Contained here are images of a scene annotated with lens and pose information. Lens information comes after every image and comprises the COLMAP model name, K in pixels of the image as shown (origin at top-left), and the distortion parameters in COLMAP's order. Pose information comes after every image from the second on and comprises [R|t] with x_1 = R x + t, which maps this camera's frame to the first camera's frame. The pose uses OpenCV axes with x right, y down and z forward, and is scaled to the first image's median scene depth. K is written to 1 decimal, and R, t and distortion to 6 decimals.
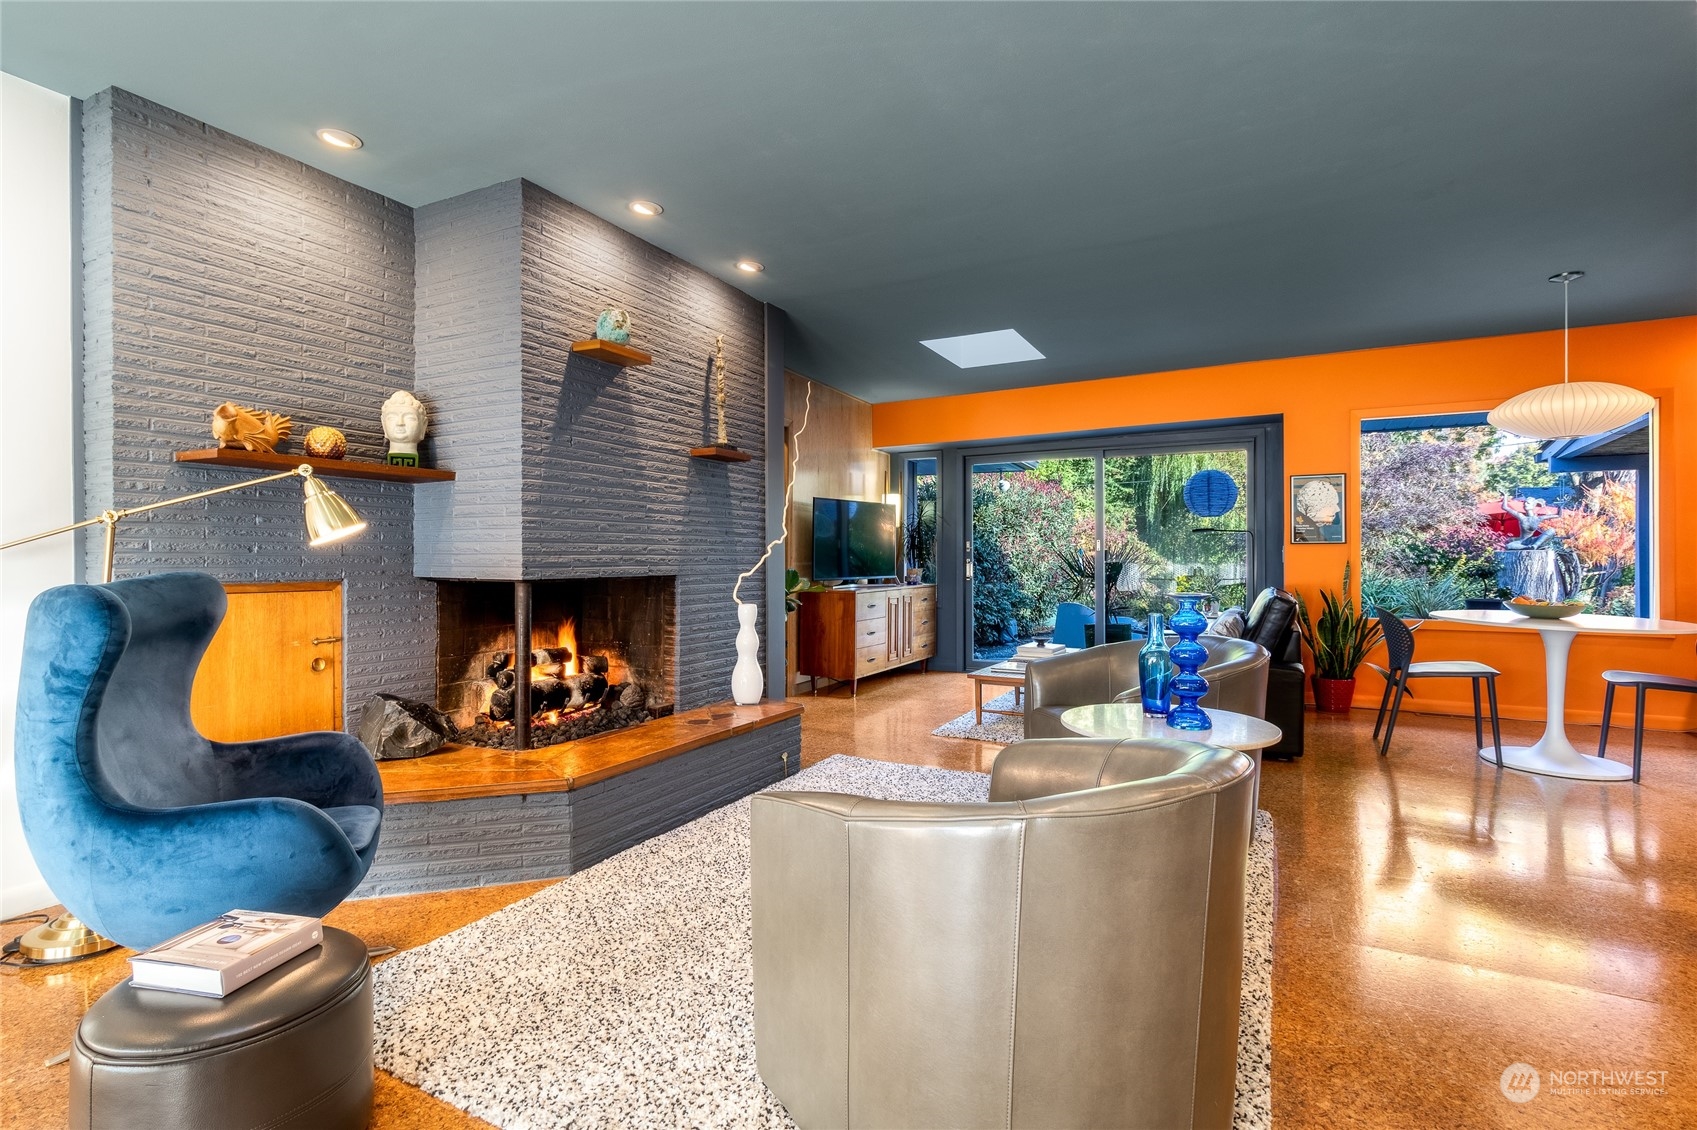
lens RADIAL K [[810.4, 0, 848.9], [0, 810.4, 563.1], [0, 0, 1]] dist [0.002980, -0.001333]
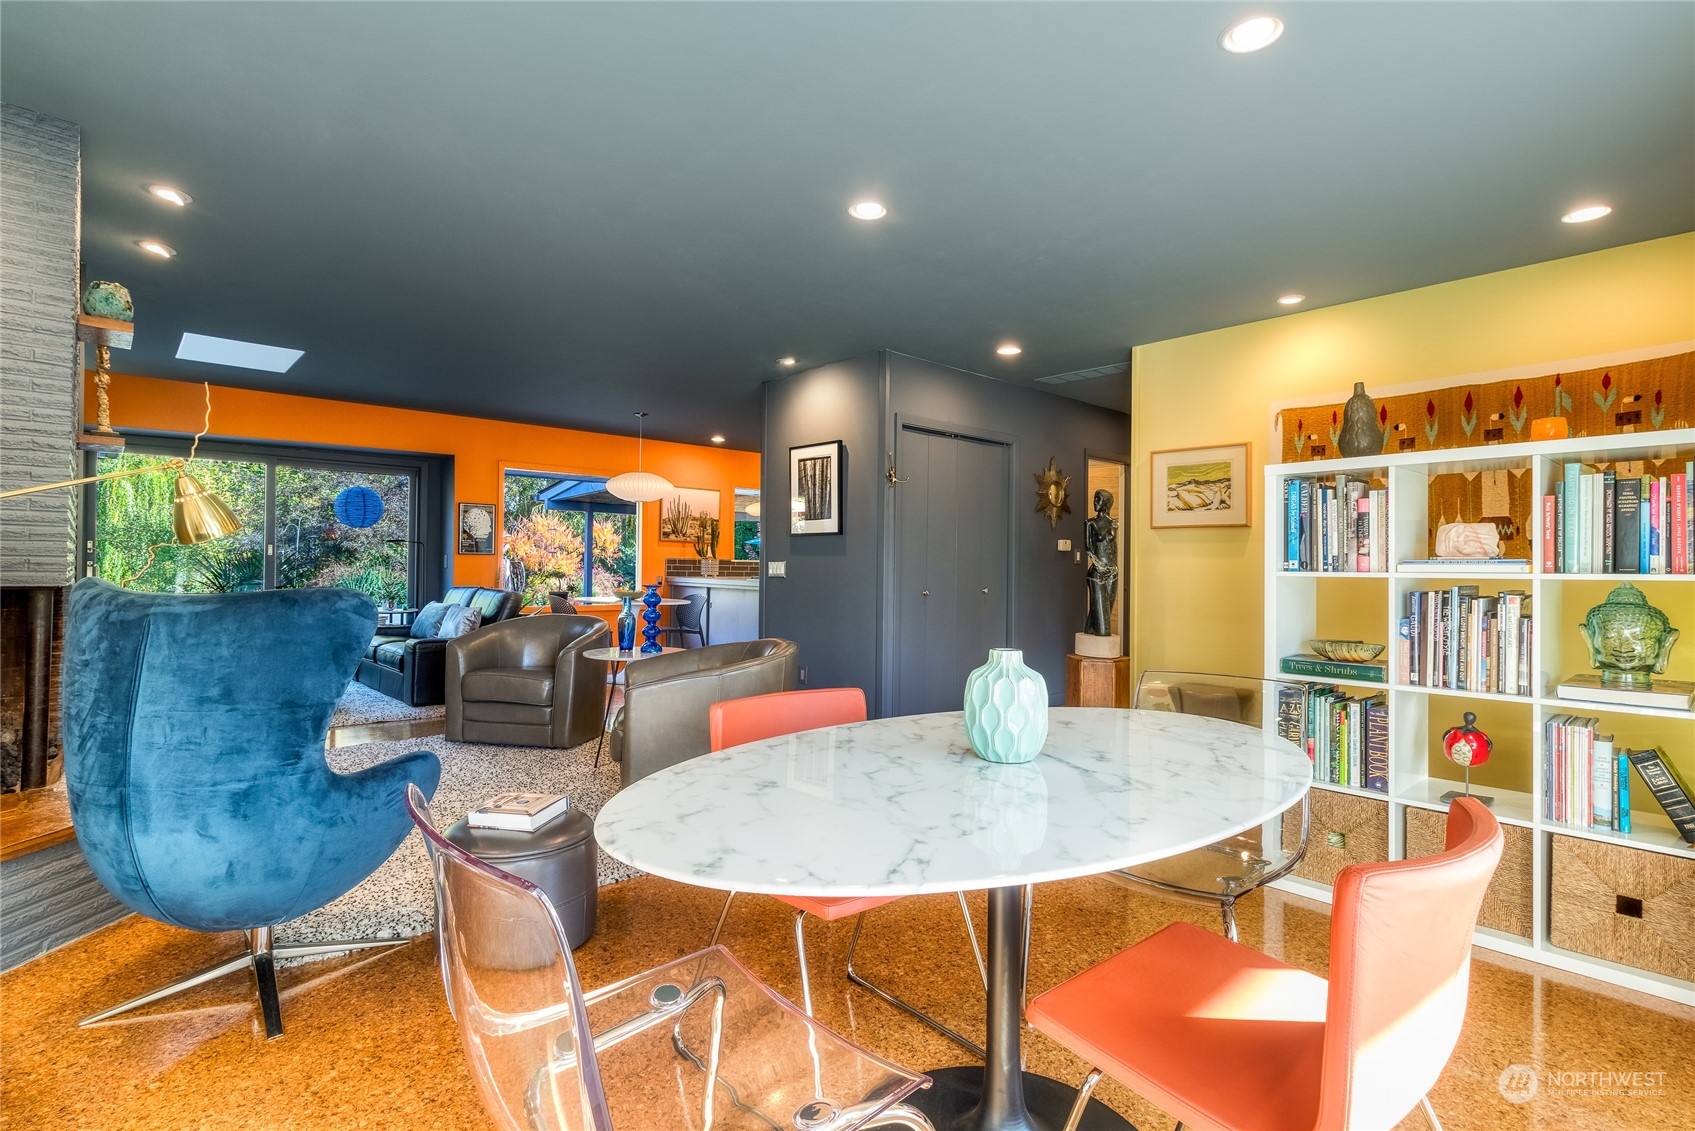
lens RADIAL K [[809.4, 0, 837.2], [0, 809.4, 564.4], [0, 0, 1]] dist [0.002980, -0.001333]
pose [[0.343995, 0.010982, 0.938907, -0.726515], [-0.006409, 0.999936, -0.009347, 0.005150], [-0.938950, -0.002802, 0.344043, -0.079027]]
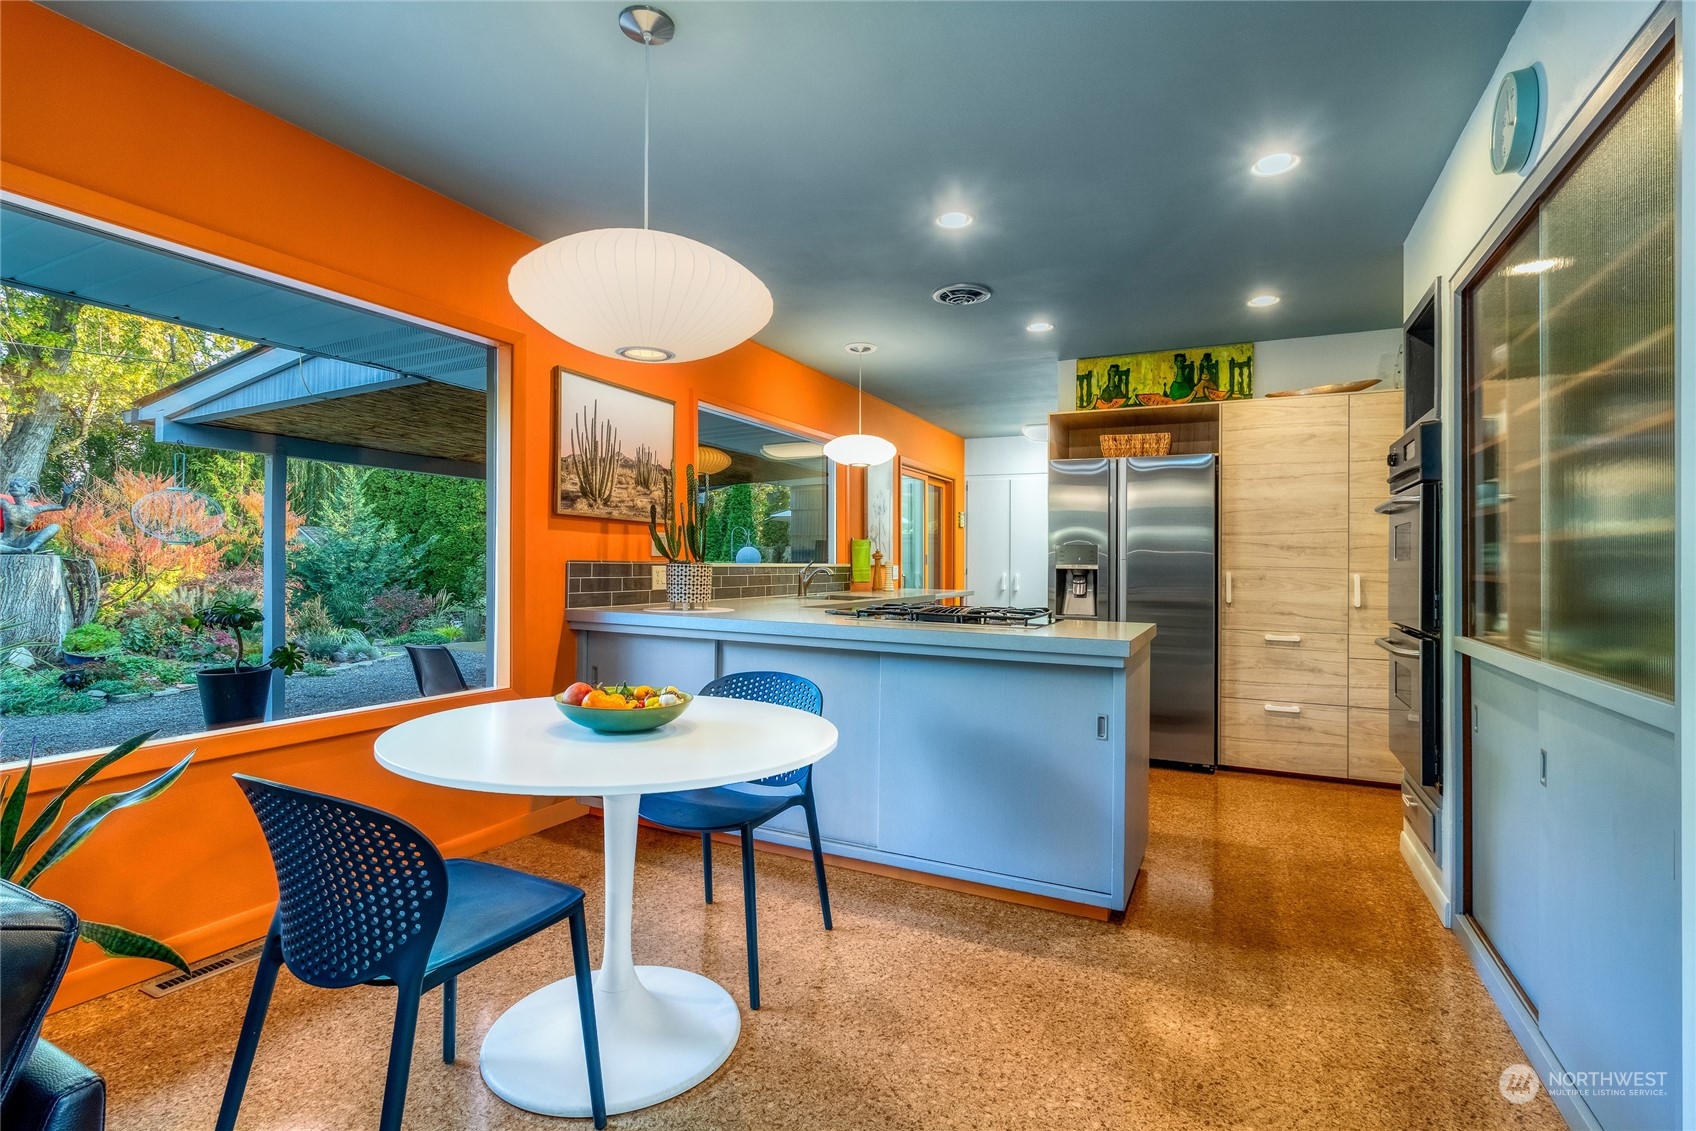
lens RADIAL K [[820.8, 0, 851.3], [0, 820.8, 566.7], [0, 0, 1]] dist [-0.002963, 0.001536]
pose [[-0.024154, -0.000945, 0.999708, 0.368631], [-0.004746, 0.999988, 0.000831, -0.026851], [-0.999697, -0.004724, -0.024158, 0.881945]]
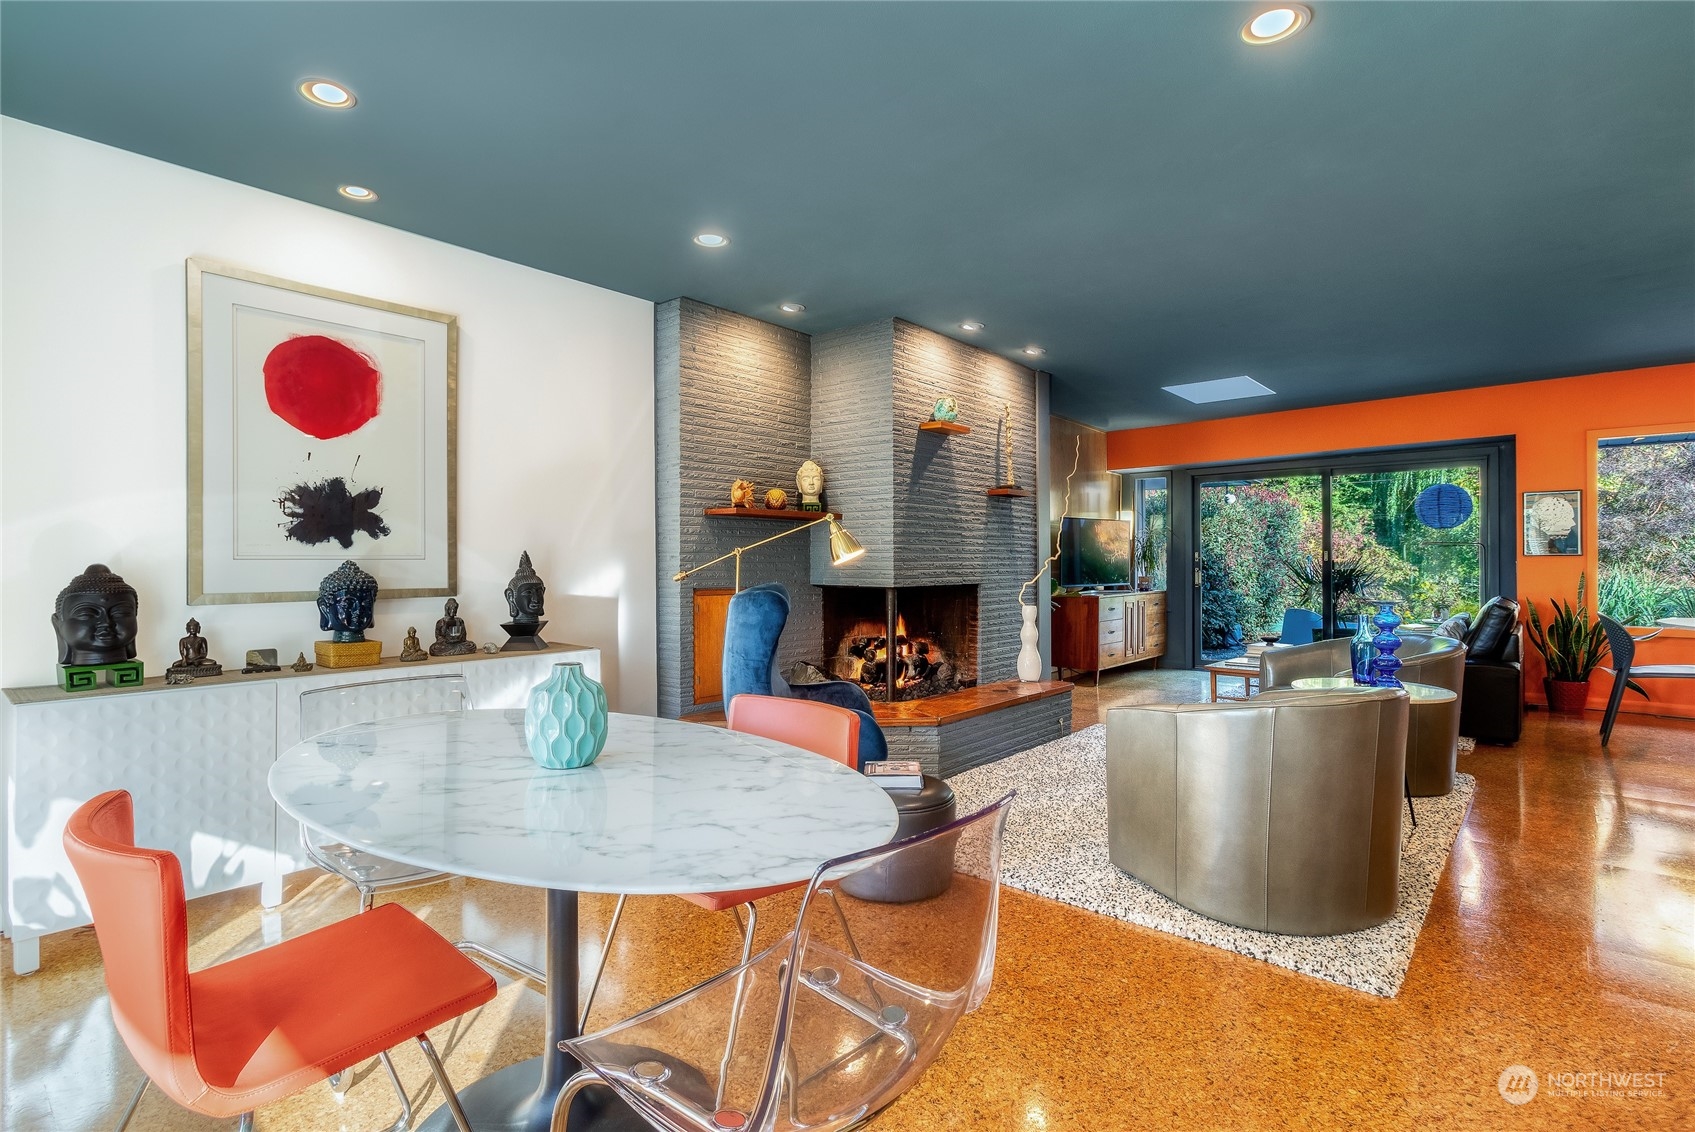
lens RADIAL K [[820.3, 0, 846.9], [0, 820.3, 566.3], [0, 0, 1]] dist [-0.002963, 0.001536]
pose [[0.972397, 0.000552, -0.233333, -0.107125], [-0.000400, 1.000000, 0.000701, -0.014740], [0.233333, -0.000589, 0.972397, -0.383823]]
